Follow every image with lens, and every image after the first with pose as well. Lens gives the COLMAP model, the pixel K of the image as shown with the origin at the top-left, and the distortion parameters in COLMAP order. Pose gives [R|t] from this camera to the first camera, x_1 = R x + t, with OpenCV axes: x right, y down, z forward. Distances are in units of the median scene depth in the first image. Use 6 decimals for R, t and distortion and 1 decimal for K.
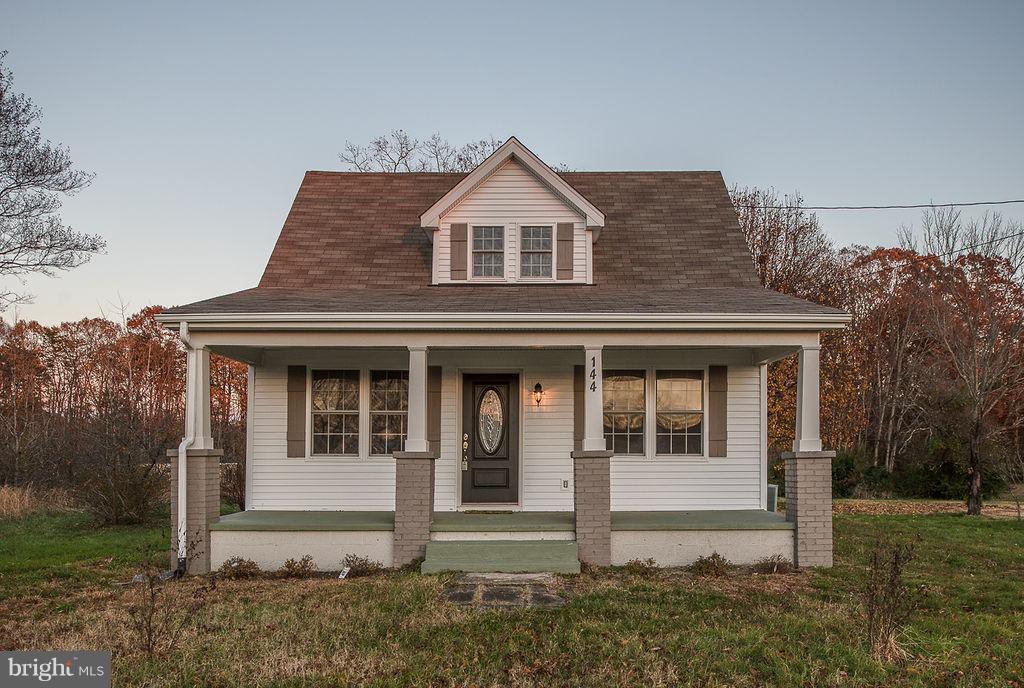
lens RADIAL K [[743.9, 0, 532.0], [0, 743.9, 336.7], [0, 0, 1]] dist [-0.006502, 0.000139]
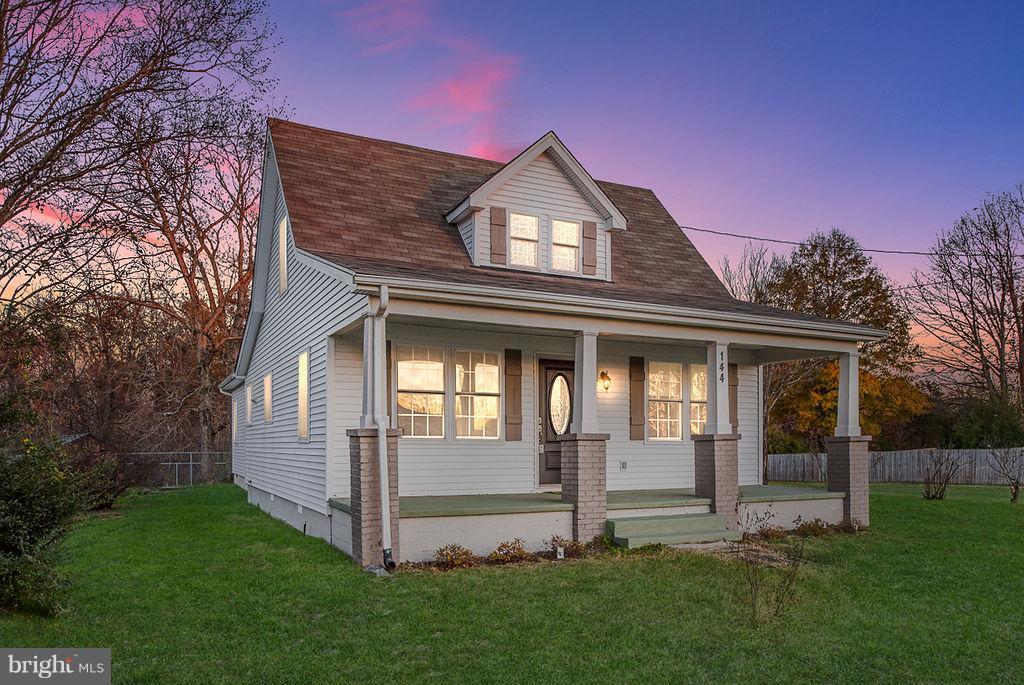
lens RADIAL K [[743.9, 0, 509.9], [0, 743.9, 337.5], [0, 0, 1]] dist [-0.006502, 0.000139]
pose [[0.892695, 0.066555, 0.445719, -0.589268], [-0.072718, 0.997347, -0.003283, 0.027232], [-0.444755, -0.029481, 0.895167, 0.108109]]
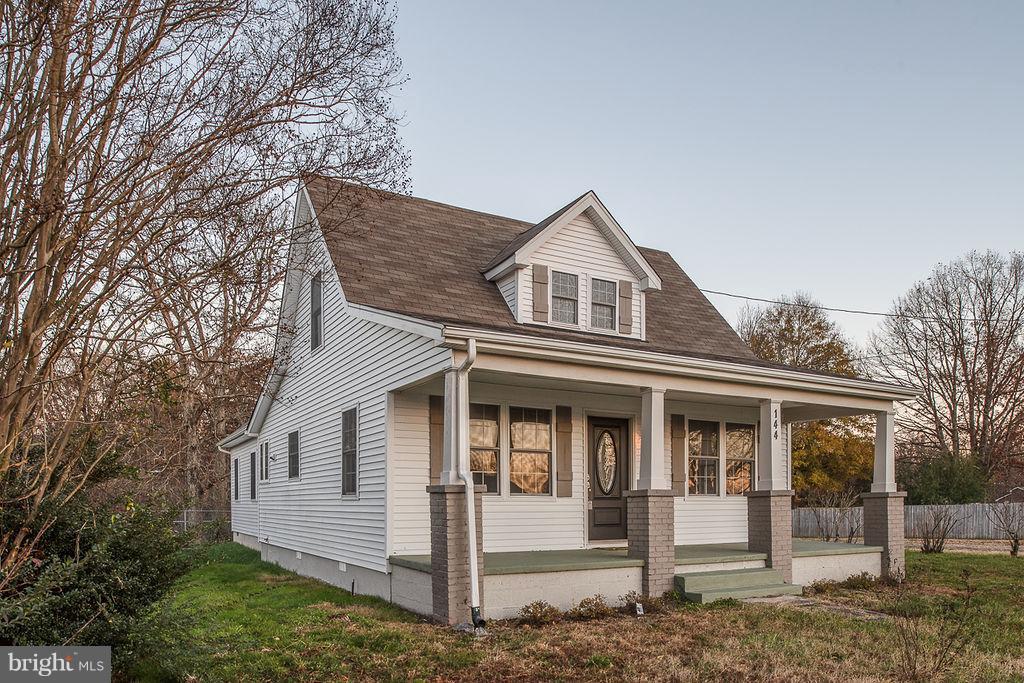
lens RADIAL K [[720.3, 0, 514.9], [0, 720.3, 404.4], [0, 0, 1]] dist [0.003122, -0.012788]
pose [[0.865682, 0.067107, 0.496076, -0.679566], [-0.077563, 0.996987, 0.000485, 0.041838], [-0.494549, -0.038897, 0.868279, 0.189772]]
